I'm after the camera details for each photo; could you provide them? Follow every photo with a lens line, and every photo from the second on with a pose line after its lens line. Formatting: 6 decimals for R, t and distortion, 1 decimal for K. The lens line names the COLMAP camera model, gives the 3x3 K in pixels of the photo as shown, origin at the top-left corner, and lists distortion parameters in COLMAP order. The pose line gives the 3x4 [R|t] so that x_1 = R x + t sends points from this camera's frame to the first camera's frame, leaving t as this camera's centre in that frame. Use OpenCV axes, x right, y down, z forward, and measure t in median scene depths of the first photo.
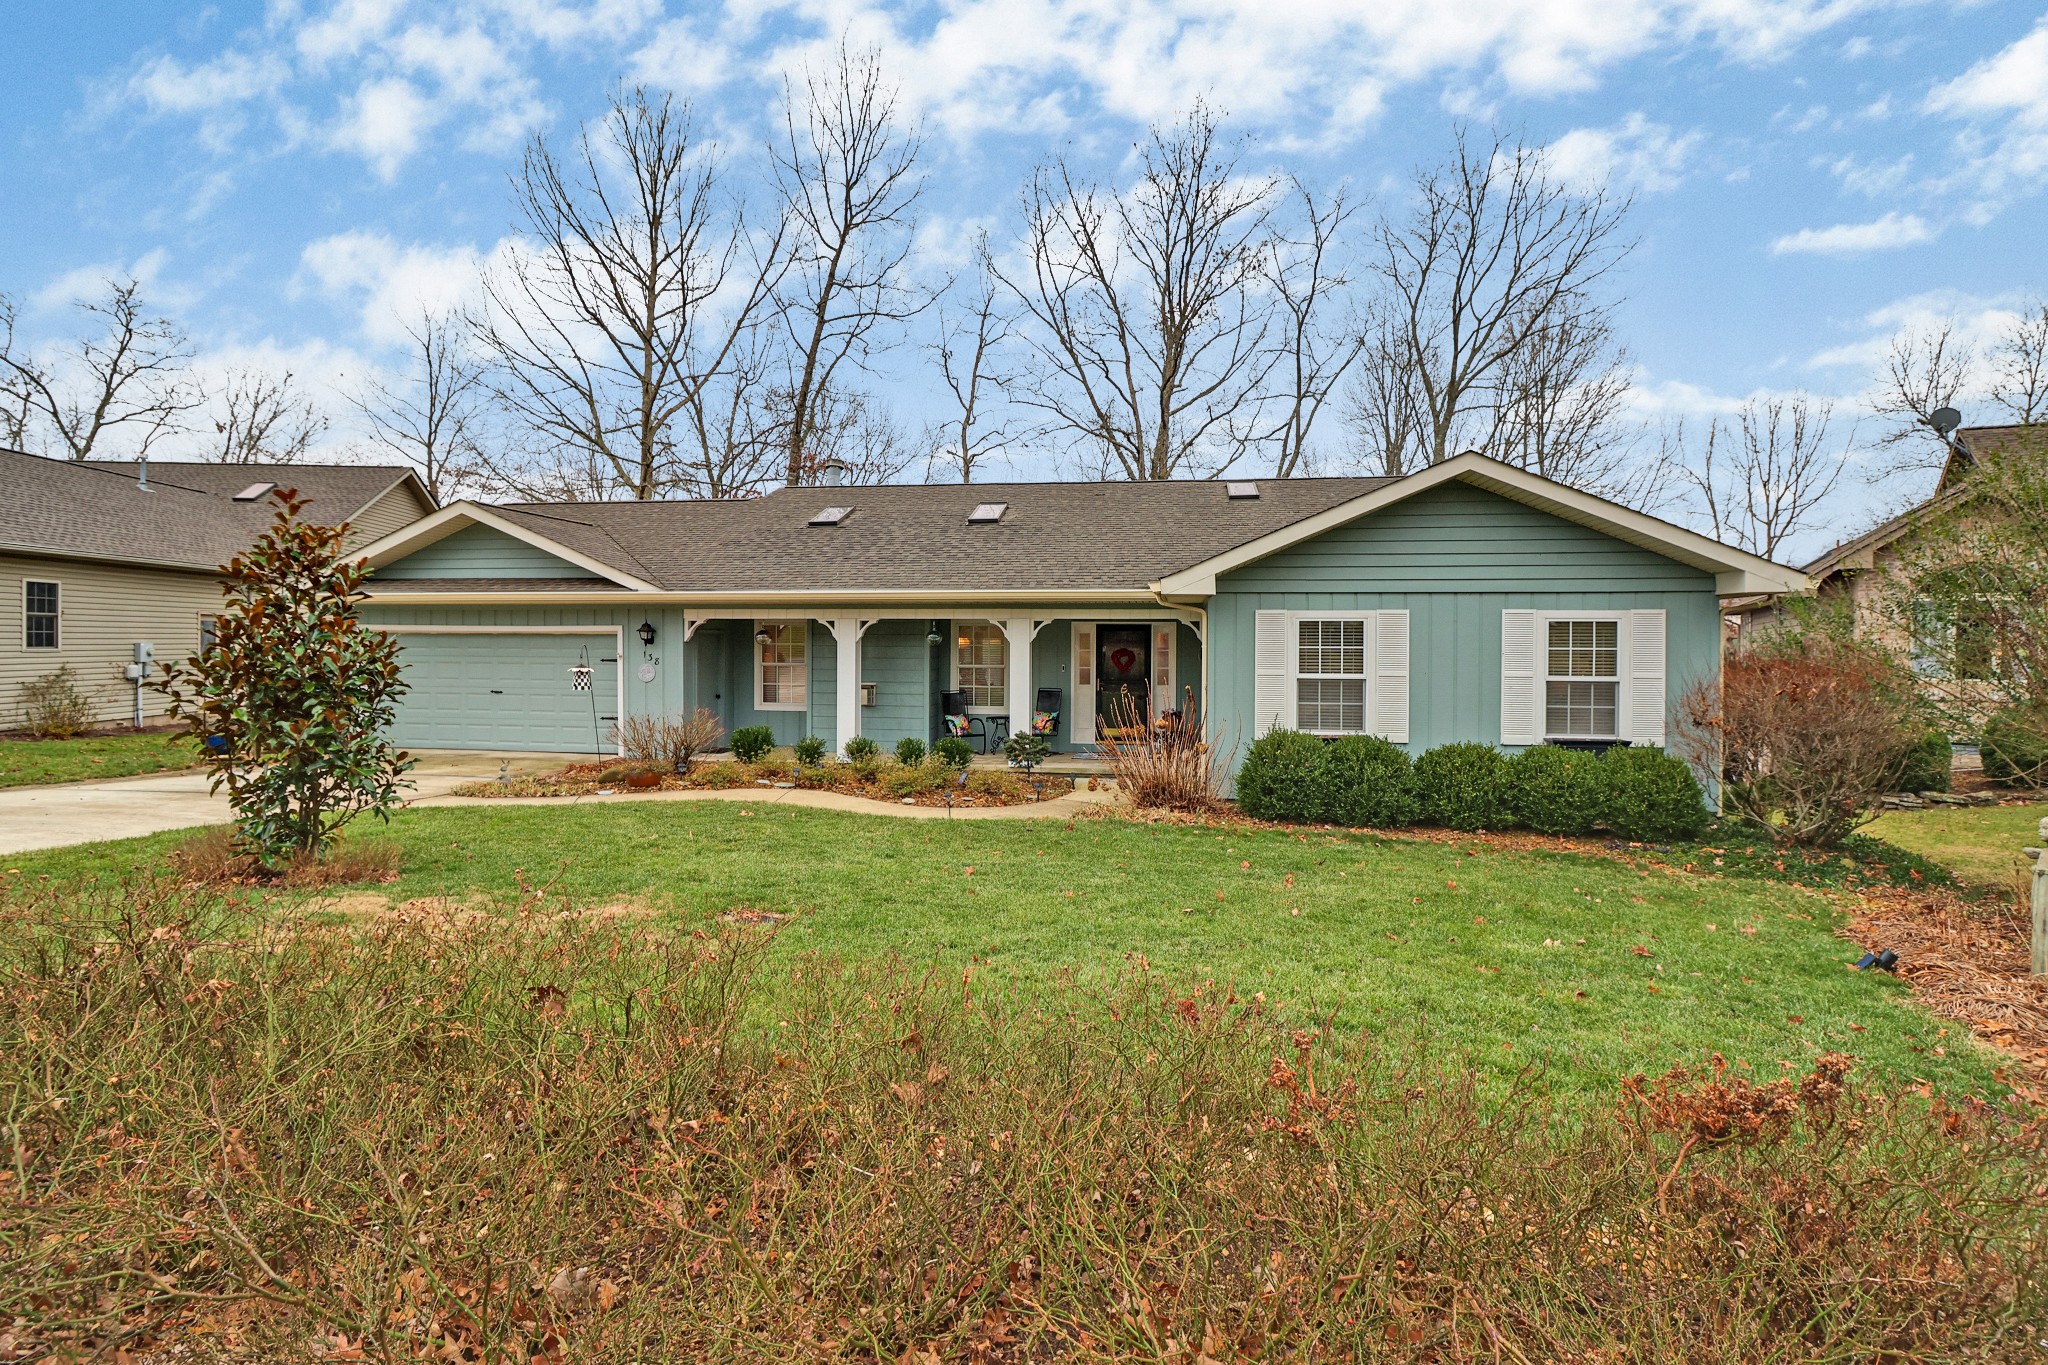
lens RADIAL K [[958.8, 0, 1027.9], [0, 958.8, 674.5], [0, 0, 1]] dist [-0.003722, -0.008666]
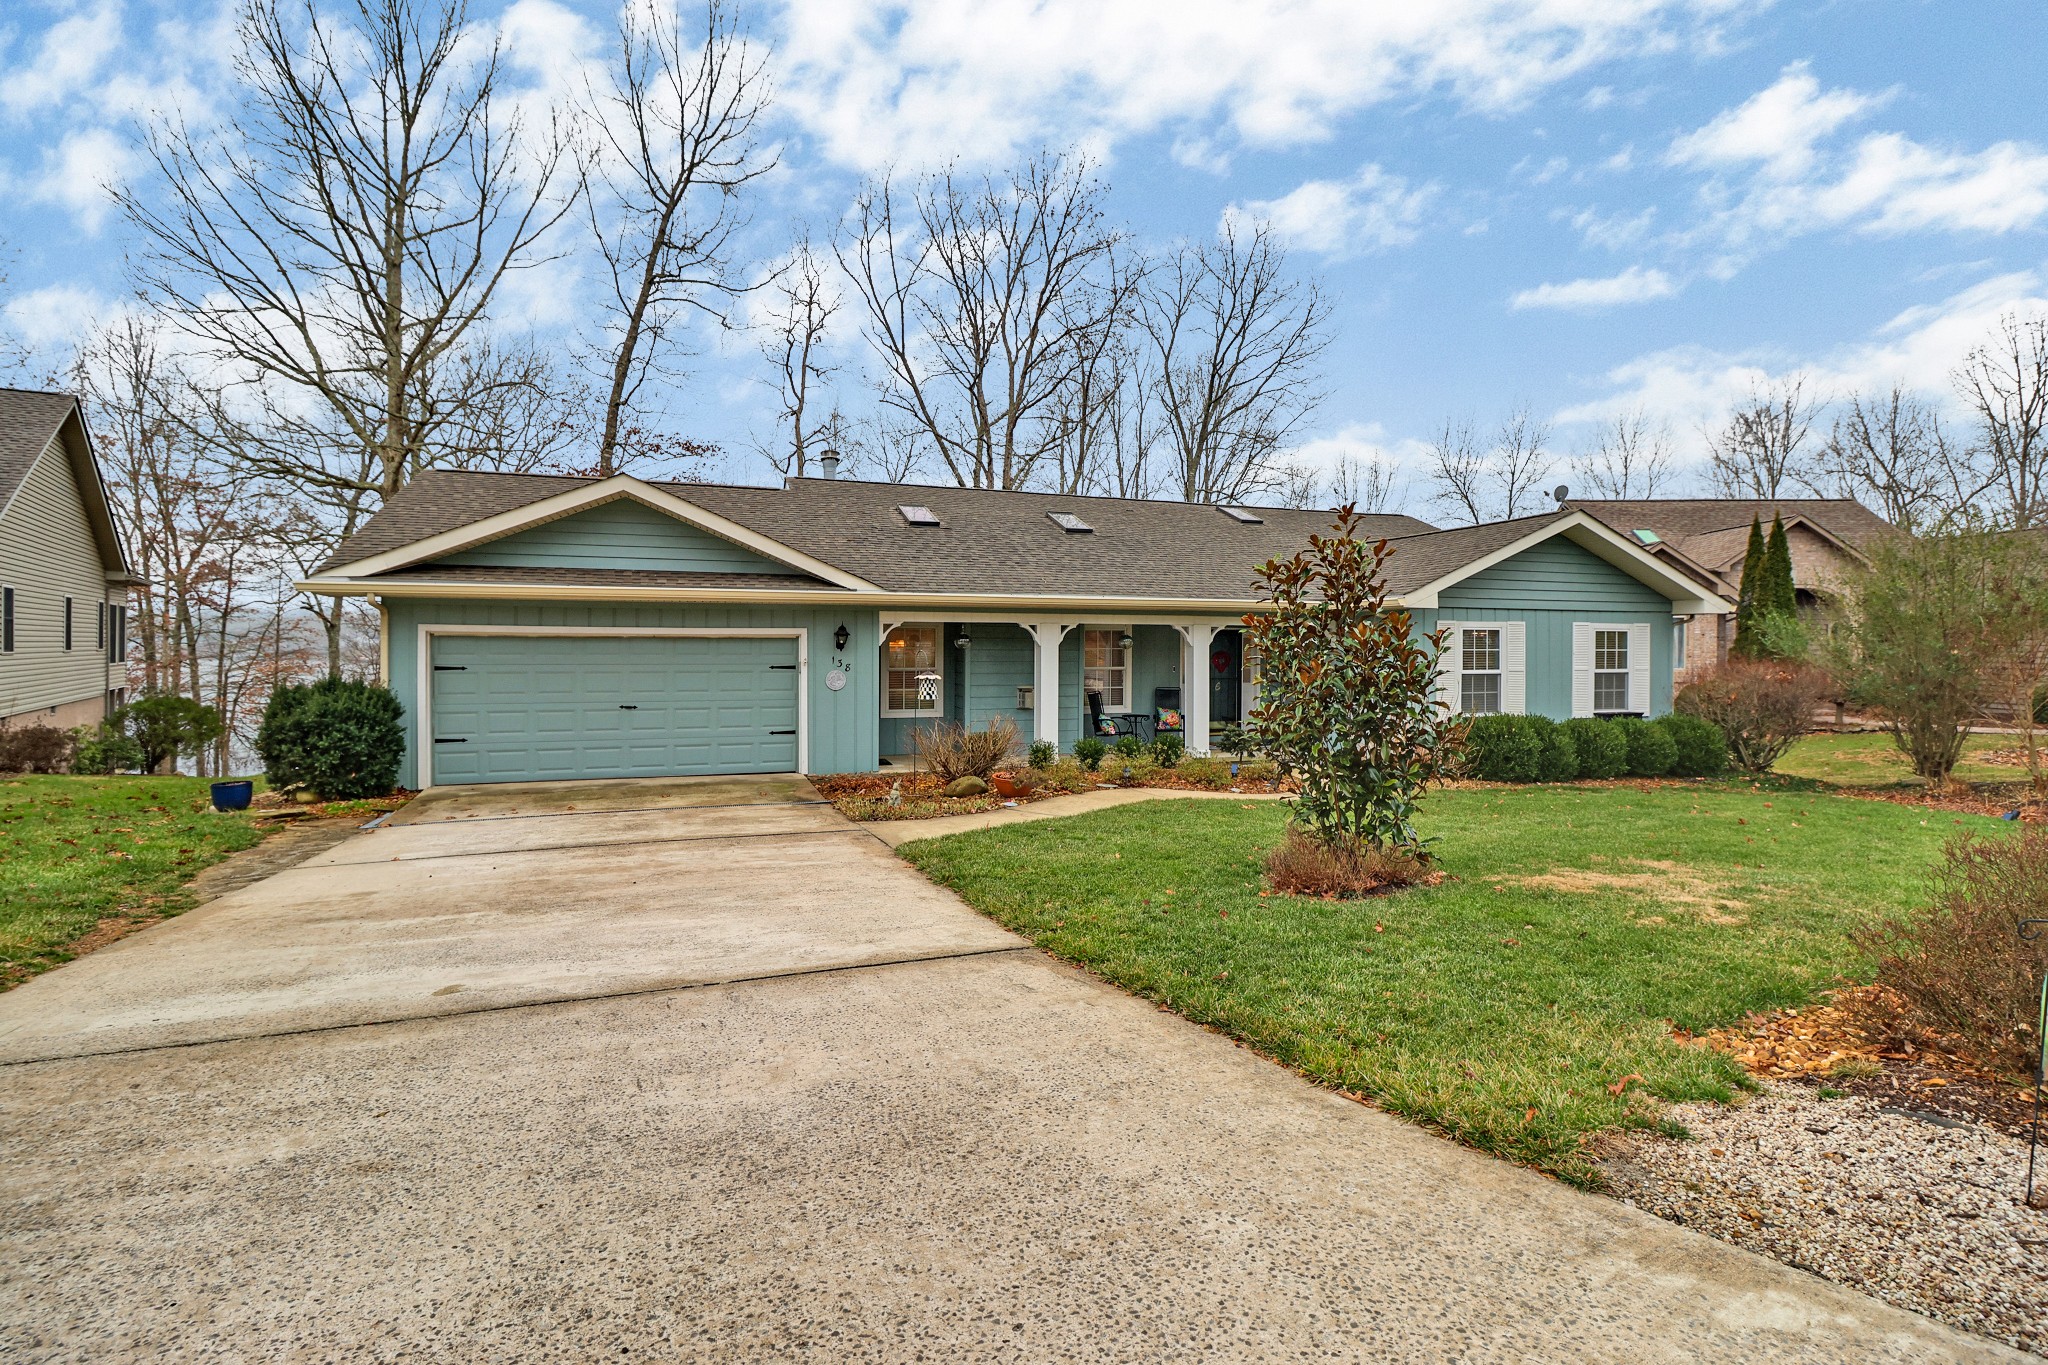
lens RADIAL K [[958.8, 0, 1028.4], [0, 958.8, 675.4], [0, 0, 1]] dist [-0.003722, -0.008666]
pose [[0.879946, -0.017379, 0.474755, -0.793311], [0.016528, 0.999846, 0.005967, -0.010531], [-0.474786, 0.002596, 0.880098, 0.130211]]
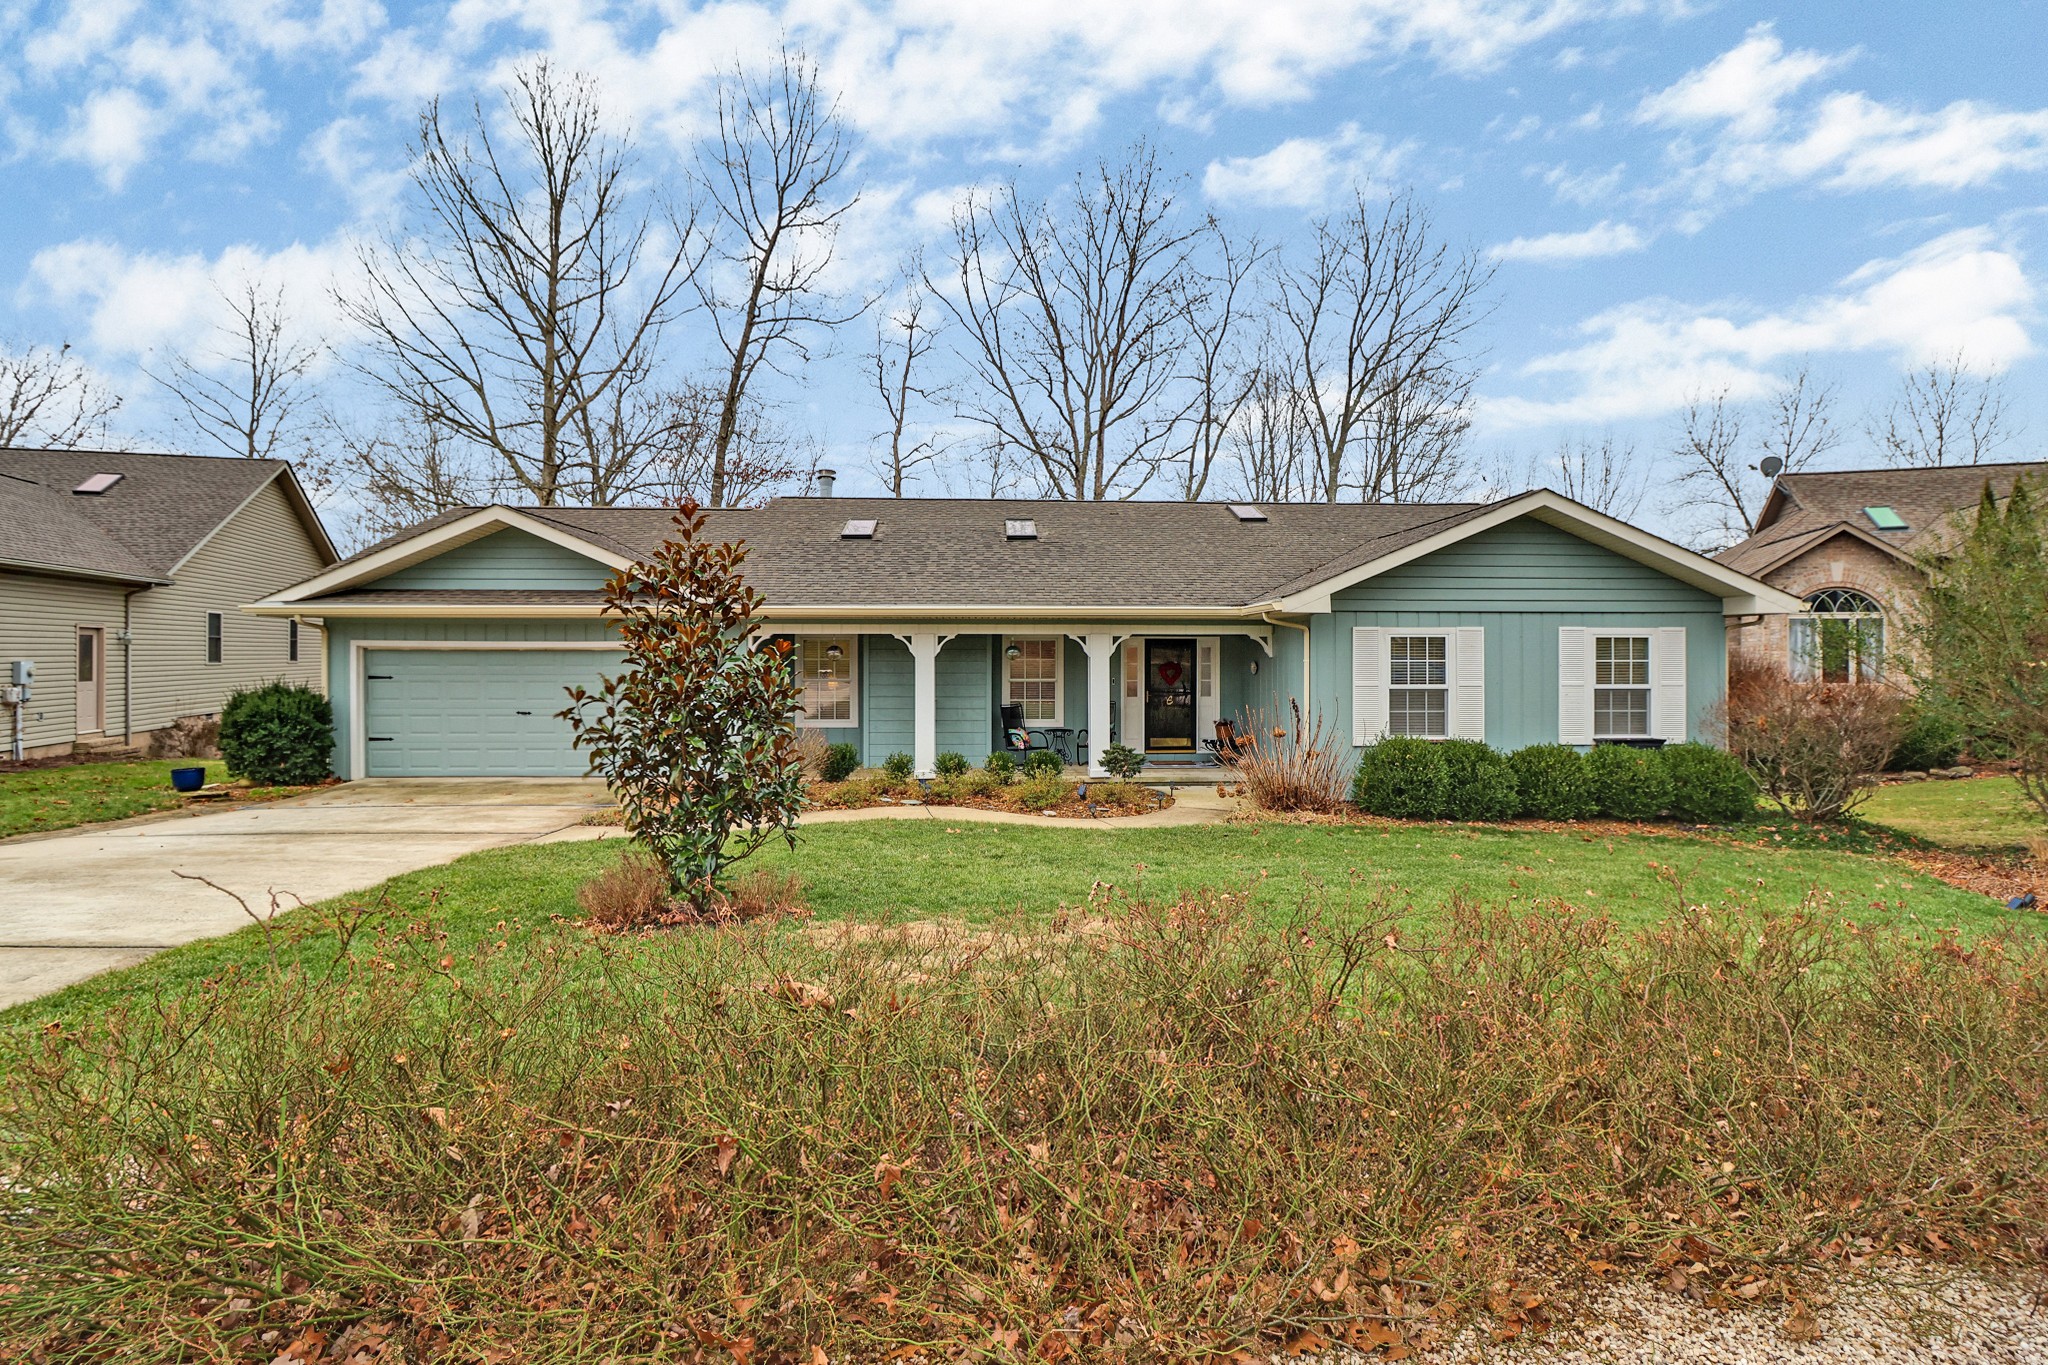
lens RADIAL K [[958.8, 0, 1025.0], [0, 958.8, 680.0], [0, 0, 1]] dist [-0.003722, -0.008666]
pose [[0.980871, -0.009669, 0.194421, -0.320972], [0.010613, 0.999936, -0.003814, -0.006011], [-0.194371, 0.005805, 0.980911, 0.001807]]
